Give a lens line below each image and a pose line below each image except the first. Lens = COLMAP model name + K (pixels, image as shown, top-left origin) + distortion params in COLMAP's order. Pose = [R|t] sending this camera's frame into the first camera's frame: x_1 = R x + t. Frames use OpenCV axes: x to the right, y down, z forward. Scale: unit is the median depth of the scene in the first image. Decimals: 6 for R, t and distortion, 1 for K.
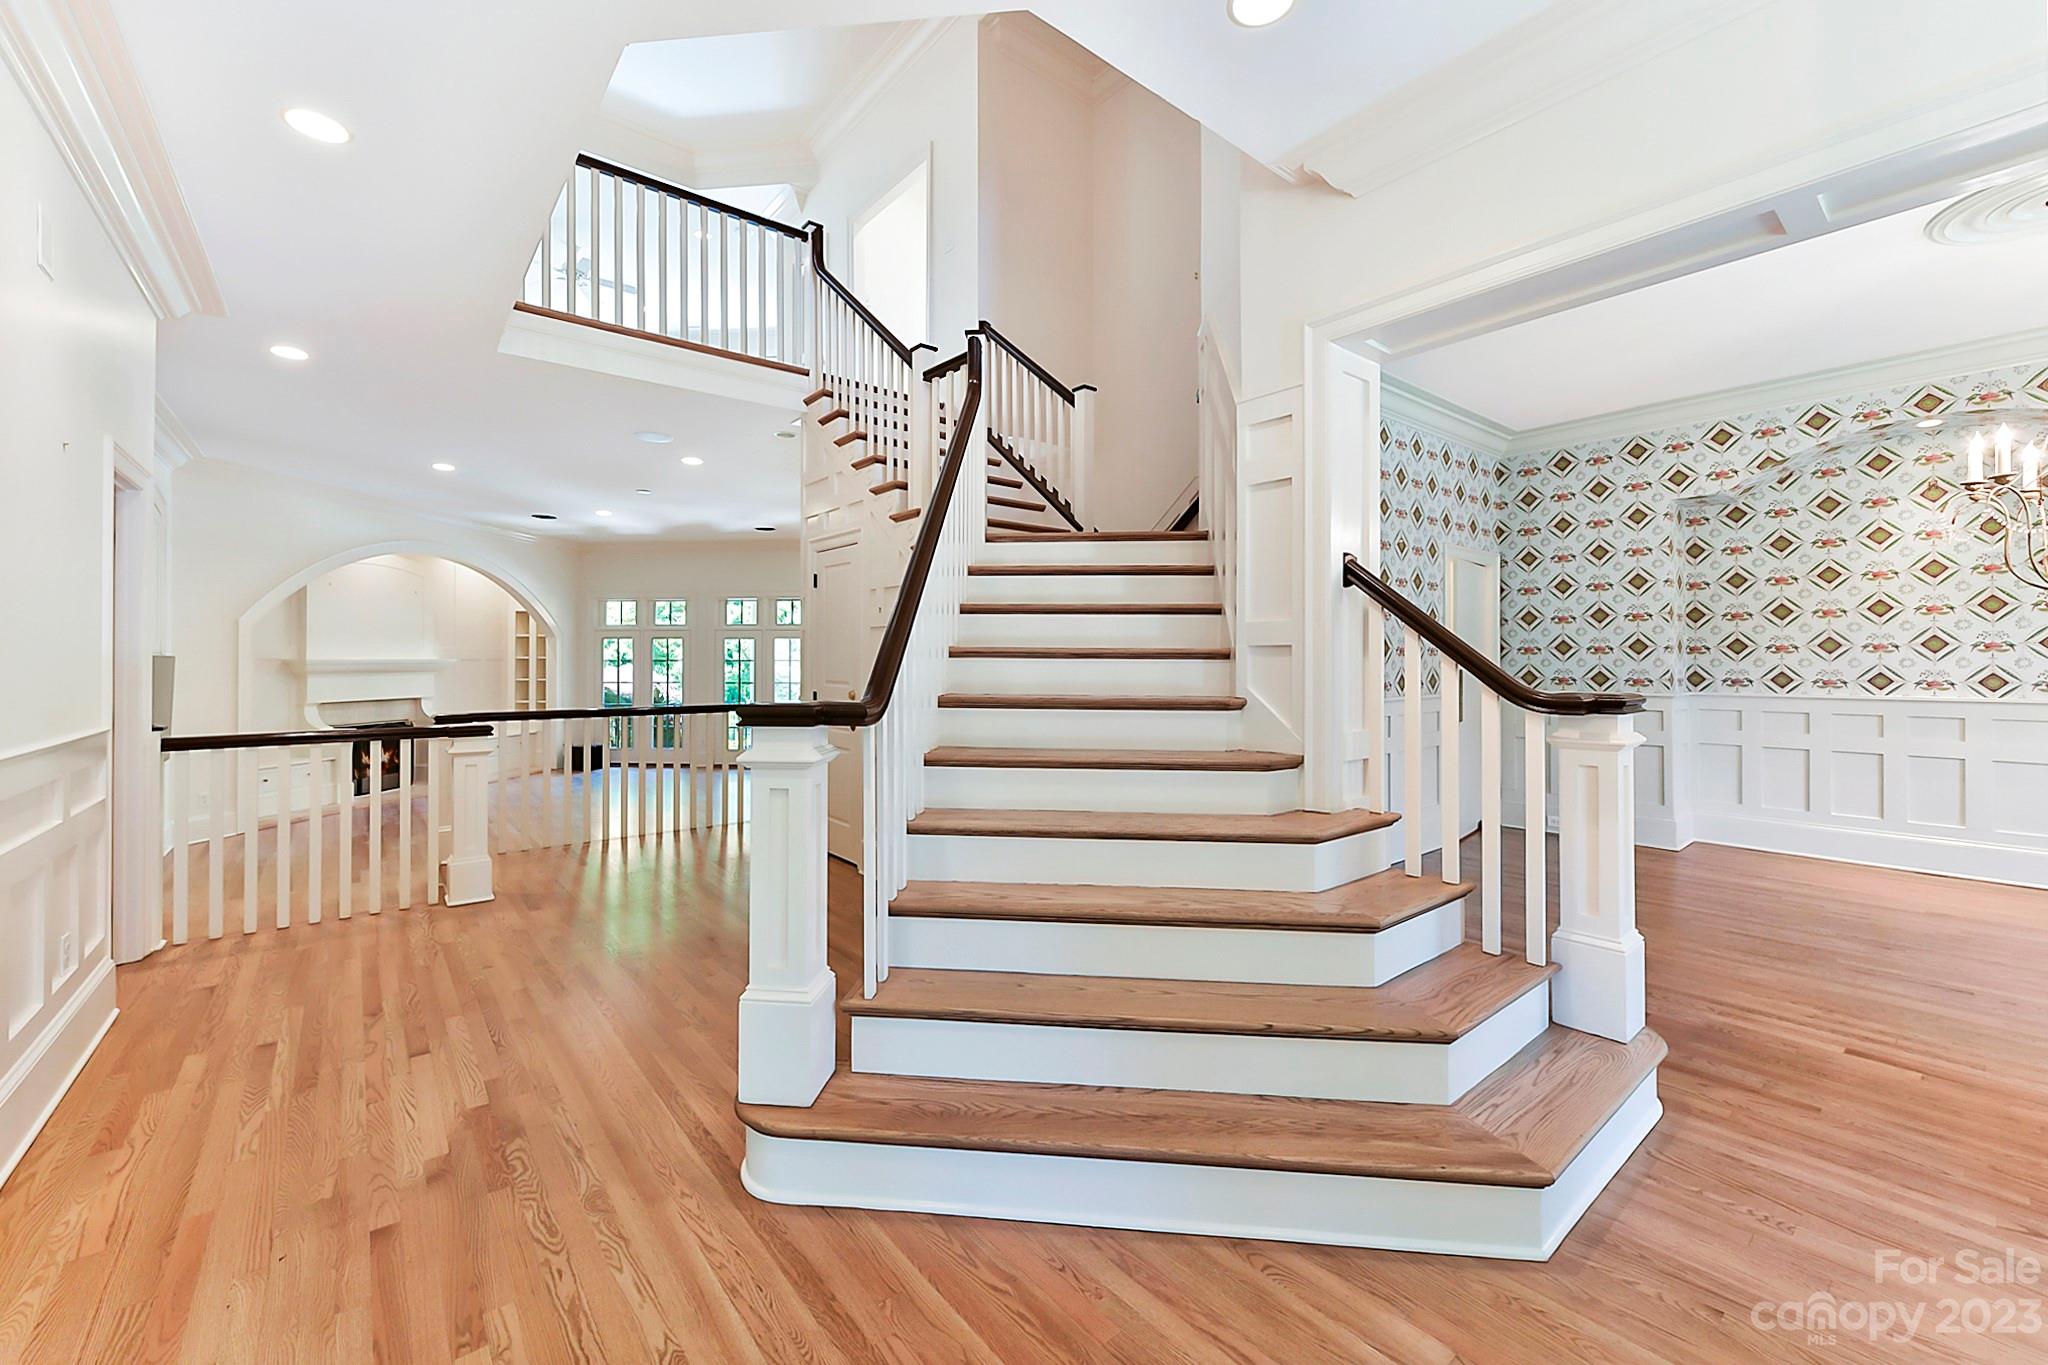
lens RADIAL K [[815.2, 0, 1013.5], [0, 815.2, 662.6], [0, 0, 1]] dist [0.000565, -0.000578]
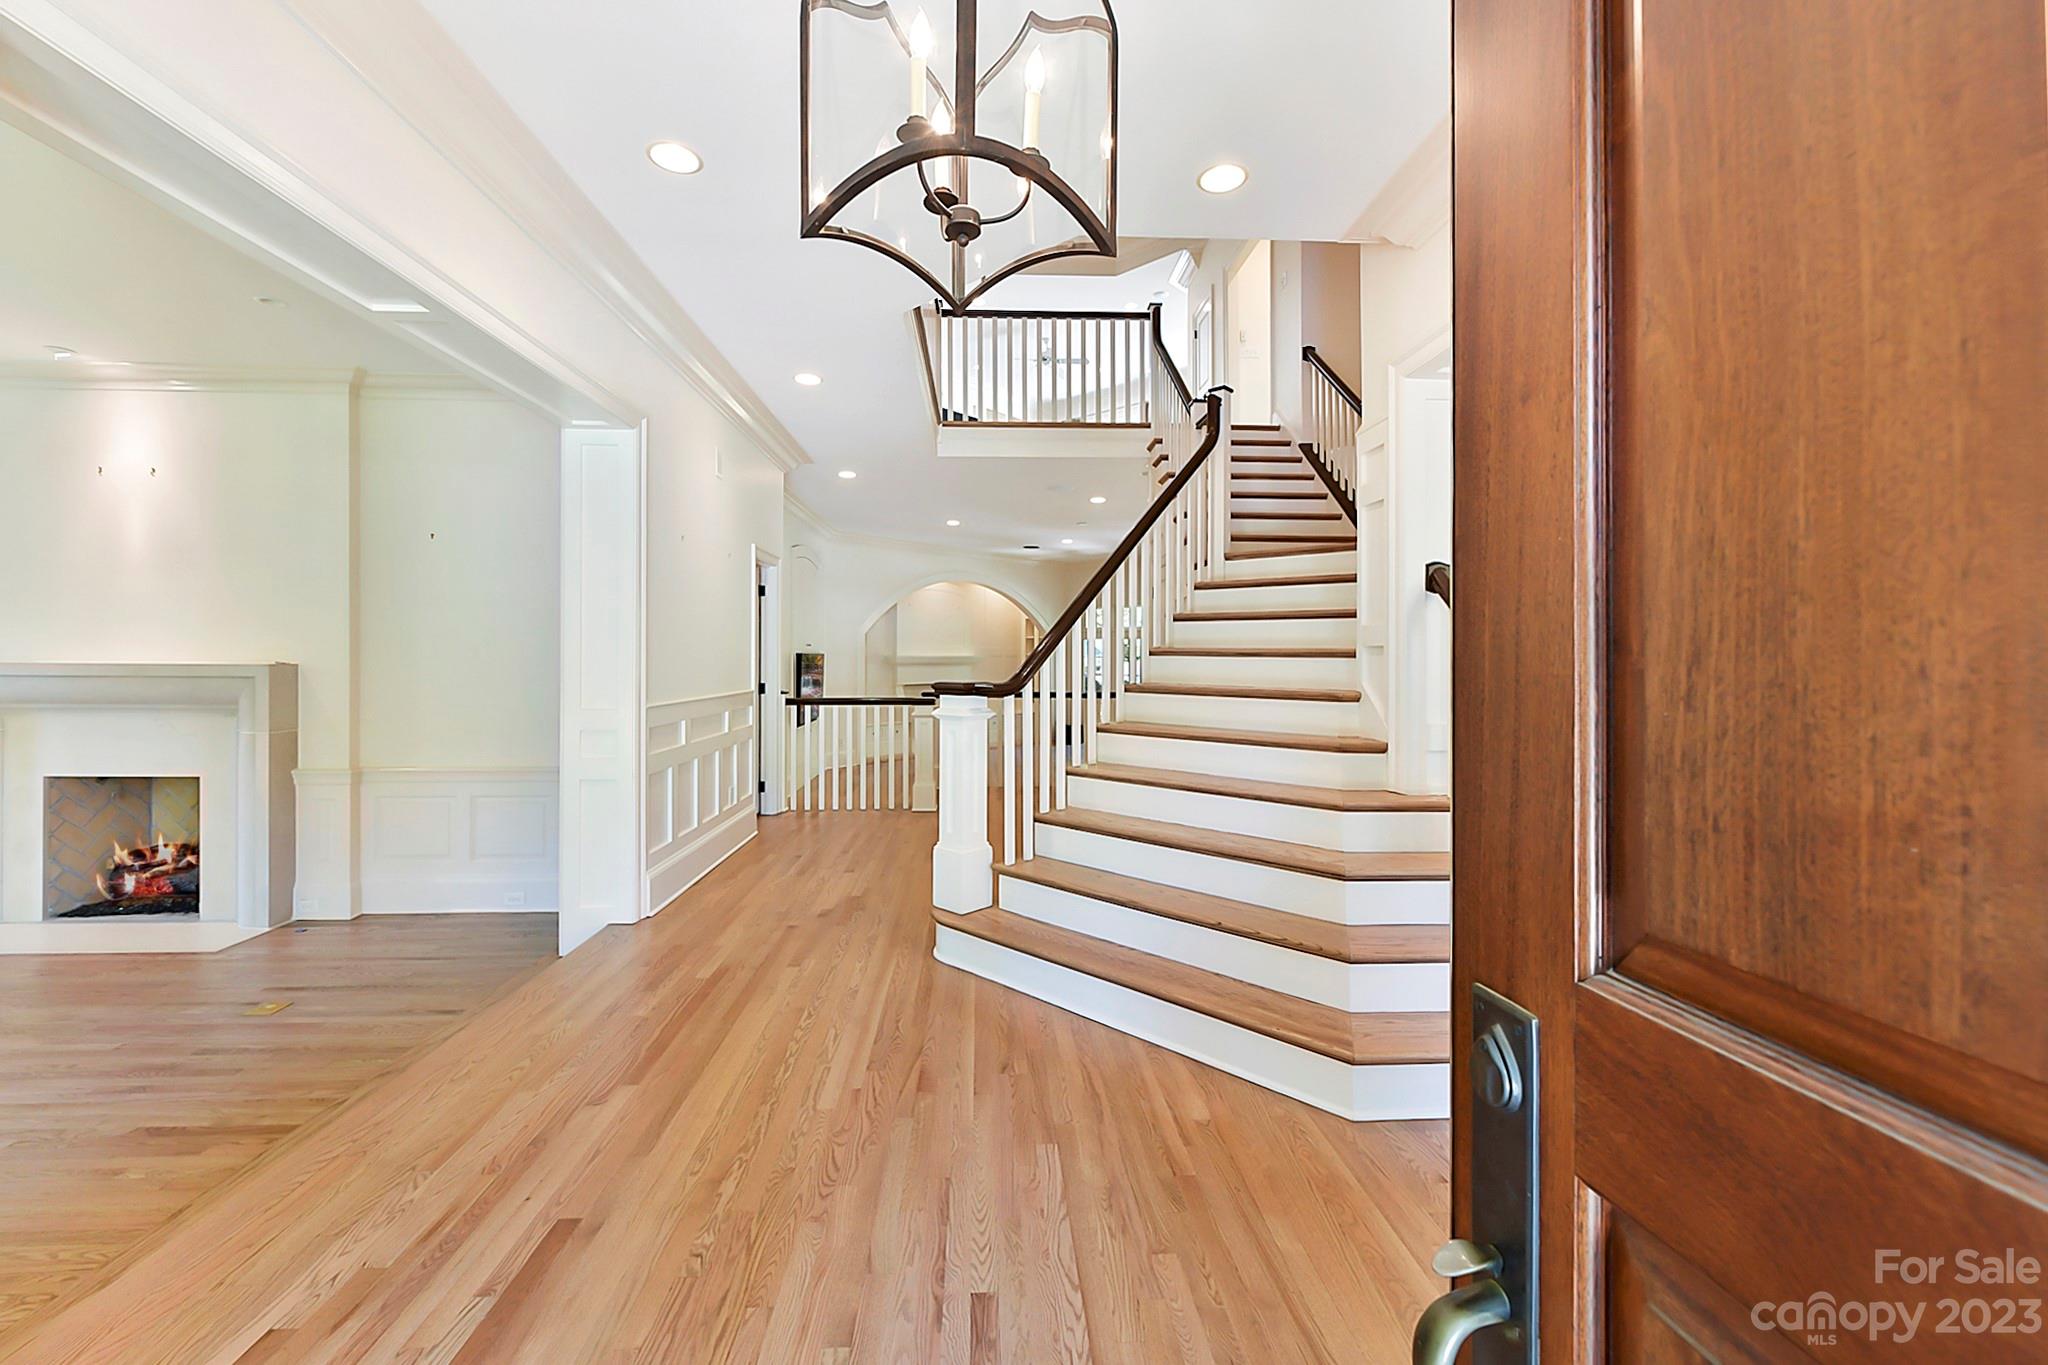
lens RADIAL K [[815.2, 0, 1009.2], [0, 815.2, 667.3], [0, 0, 1]] dist [0.000565, -0.000578]
pose [[0.798308, 0.010610, -0.602157, 0.331293], [-0.005275, 0.999930, 0.010626, -0.000023], [0.602227, -0.005306, 0.798307, -0.121776]]
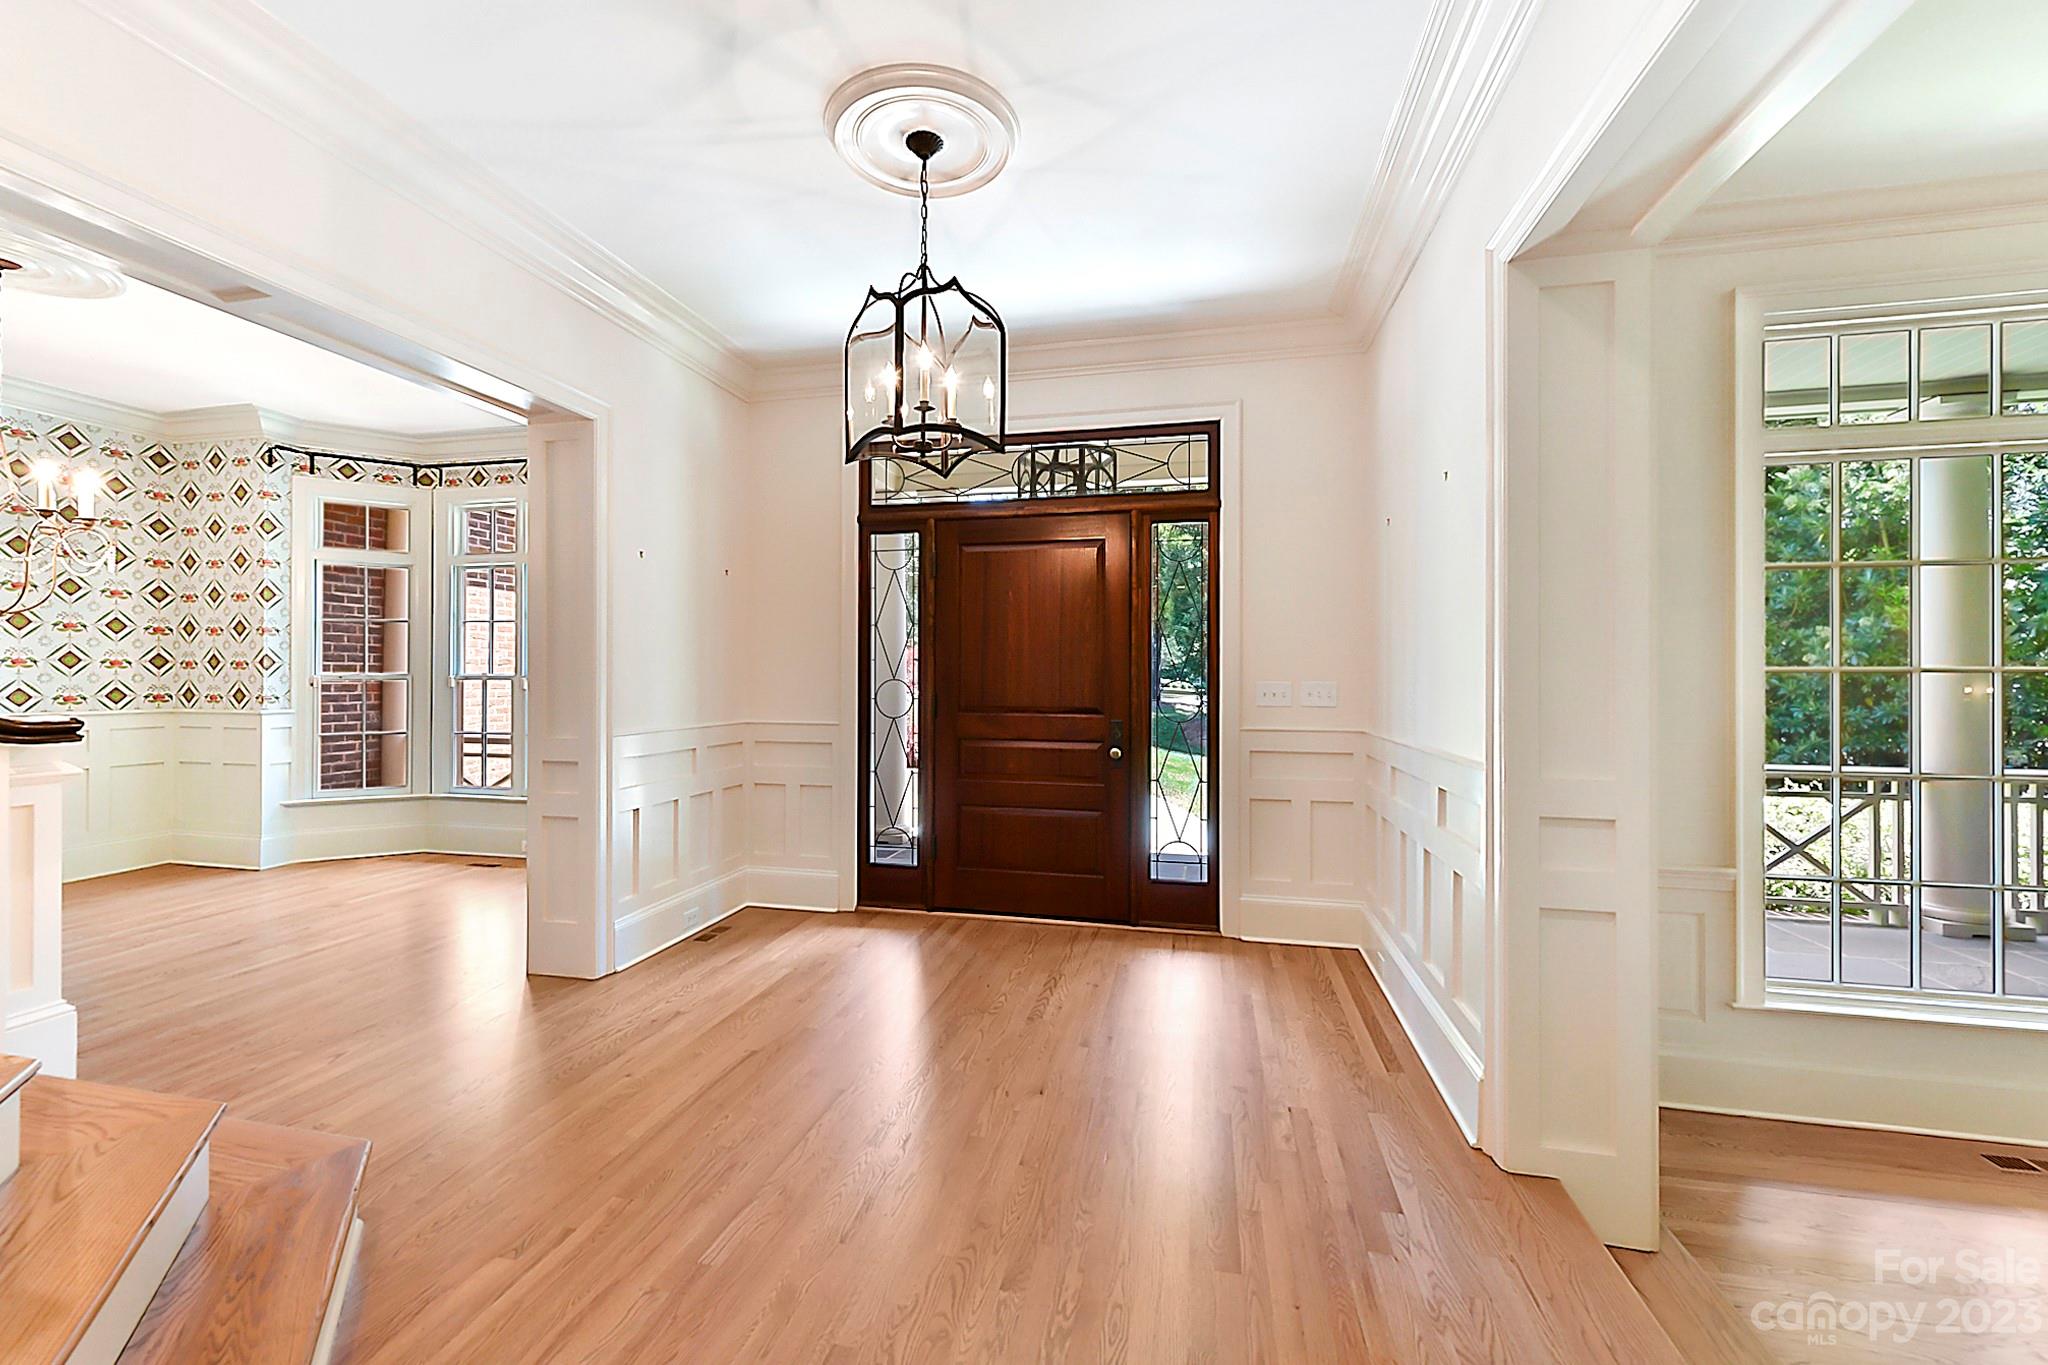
lens RADIAL K [[815.2, 0, 1023.1], [0, 815.2, 673.1], [0, 0, 1]] dist [0.000565, -0.000578]
pose [[-0.621327, 0.004685, 0.783538, -0.254525], [-0.001150, 0.999976, -0.006891, -0.000631], [-0.783551, -0.005183, -0.621306, 0.330395]]
